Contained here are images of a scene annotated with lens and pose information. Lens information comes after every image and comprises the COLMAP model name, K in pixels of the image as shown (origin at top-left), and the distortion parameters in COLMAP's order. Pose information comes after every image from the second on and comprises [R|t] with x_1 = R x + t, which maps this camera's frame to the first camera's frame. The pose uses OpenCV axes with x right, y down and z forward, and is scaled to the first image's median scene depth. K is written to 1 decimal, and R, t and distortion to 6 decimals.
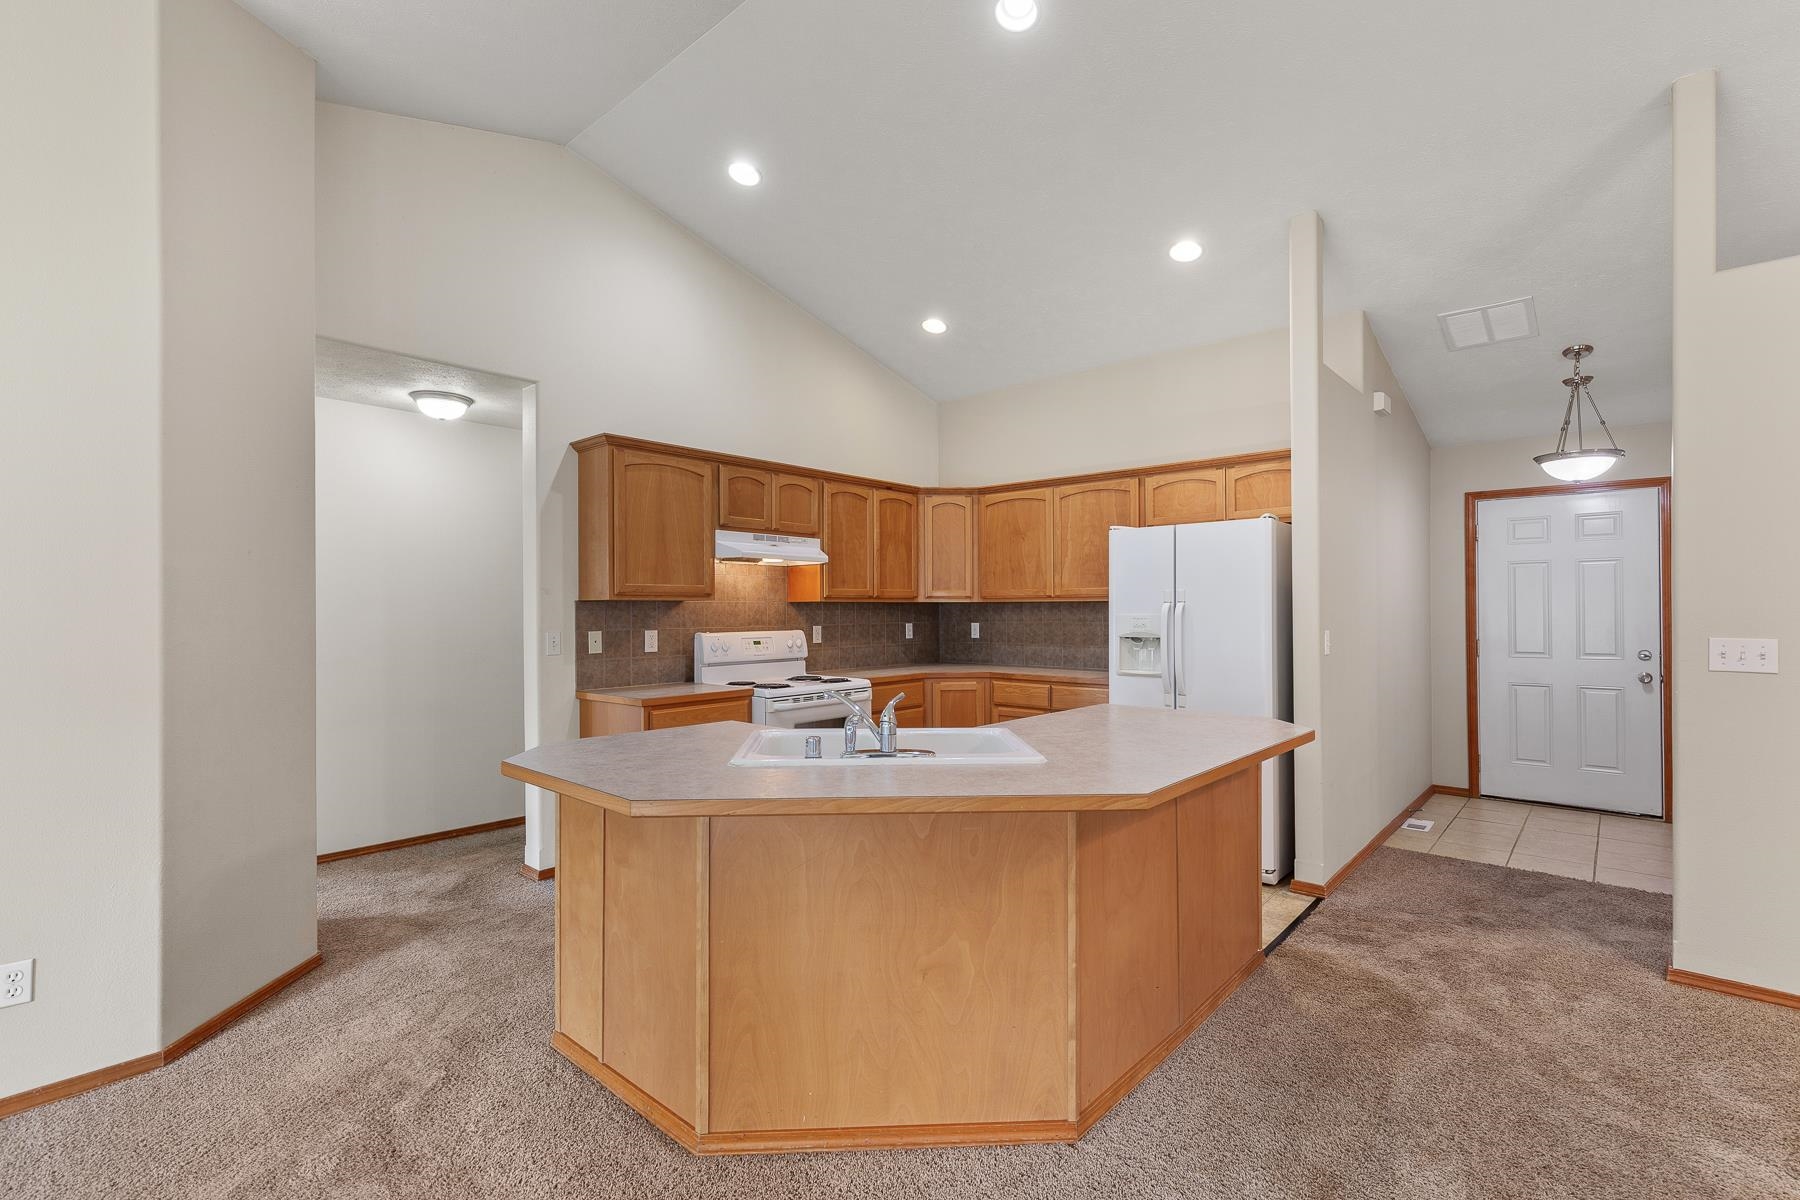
lens RADIAL K [[819.8, 0, 894.1], [0, 819.8, 598.0], [0, 0, 1]] dist [0.005402, 0.000420]
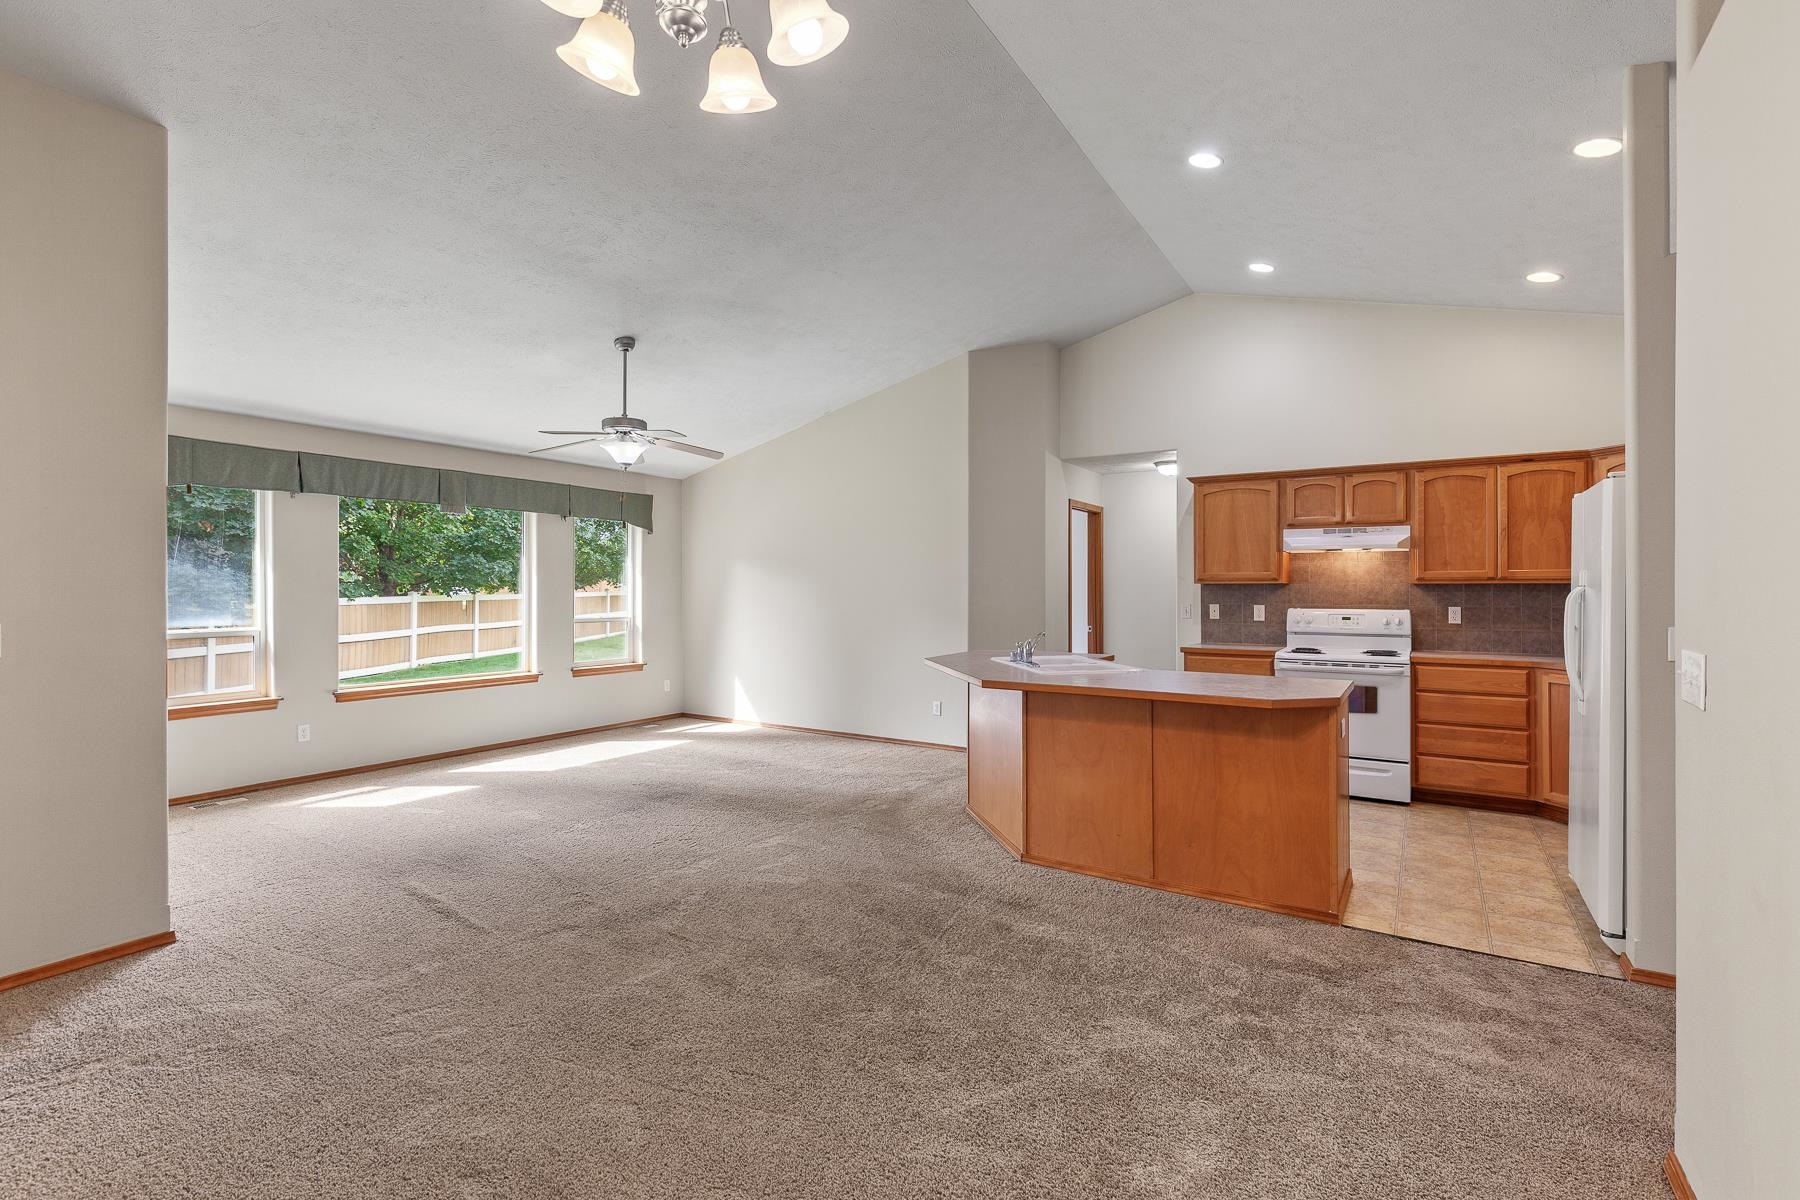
lens RADIAL K [[819.8, 0, 910.8], [0, 819.8, 585.2], [0, 0, 1]] dist [0.005402, 0.000420]
pose [[0.166374, 0.000819, -0.986062, 0.879148], [0.011289, 0.999933, 0.002735, -0.004174], [0.985998, -0.011587, 0.166353, 0.172723]]
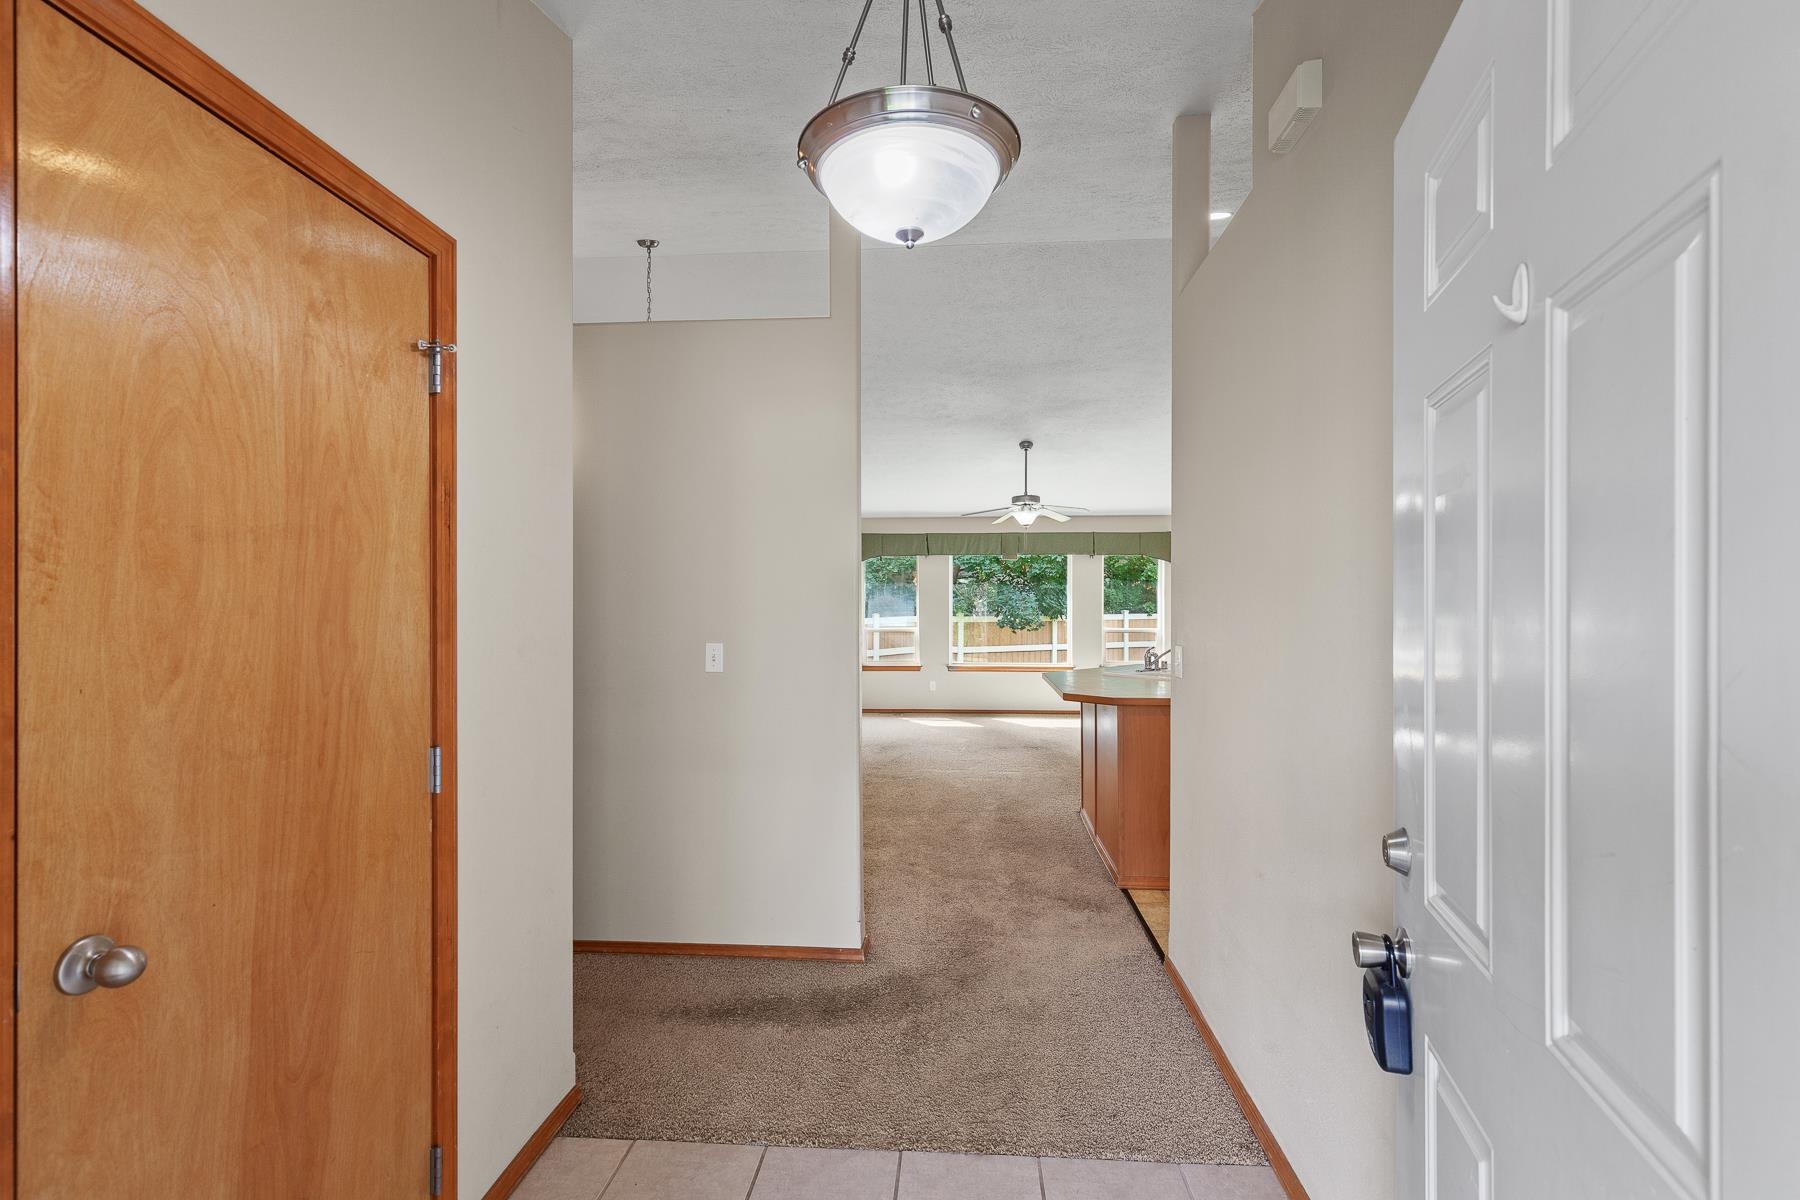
lens RADIAL K [[819.8, 0, 913.5], [0, 819.8, 606.1], [0, 0, 1]] dist [0.005402, 0.000420]
pose [[-0.788930, 0.005733, -0.614457, 0.935053], [0.011573, 0.999918, -0.005530, 0.003388], [0.614375, -0.011474, -0.788931, 1.130405]]
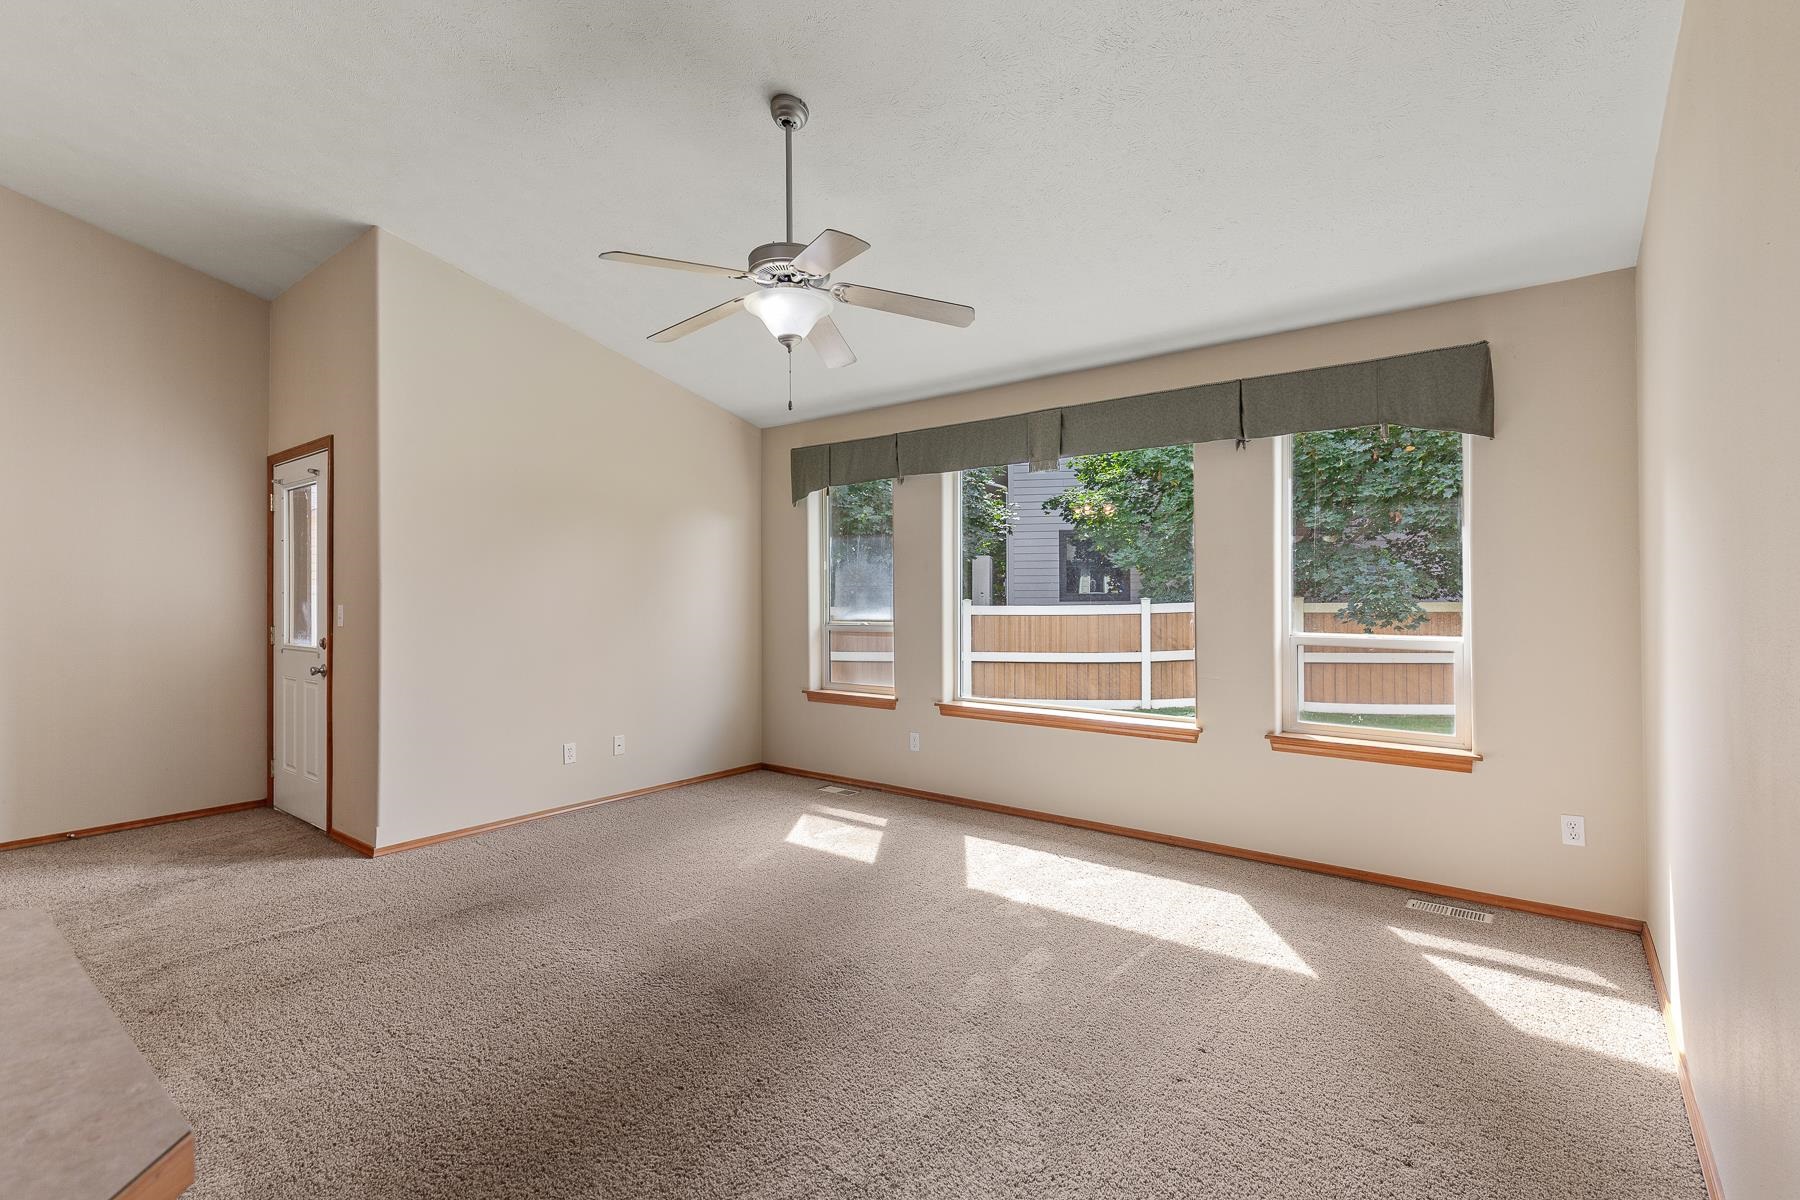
lens RADIAL K [[819.8, 0, 916.7], [0, 819.8, 590.0], [0, 0, 1]] dist [0.005402, 0.000420]
pose [[-0.997997, 0.008353, -0.062706, -0.298167], [0.009362, 0.999831, -0.015808, 0.020060], [0.062563, -0.016363, -0.997907, 0.551162]]
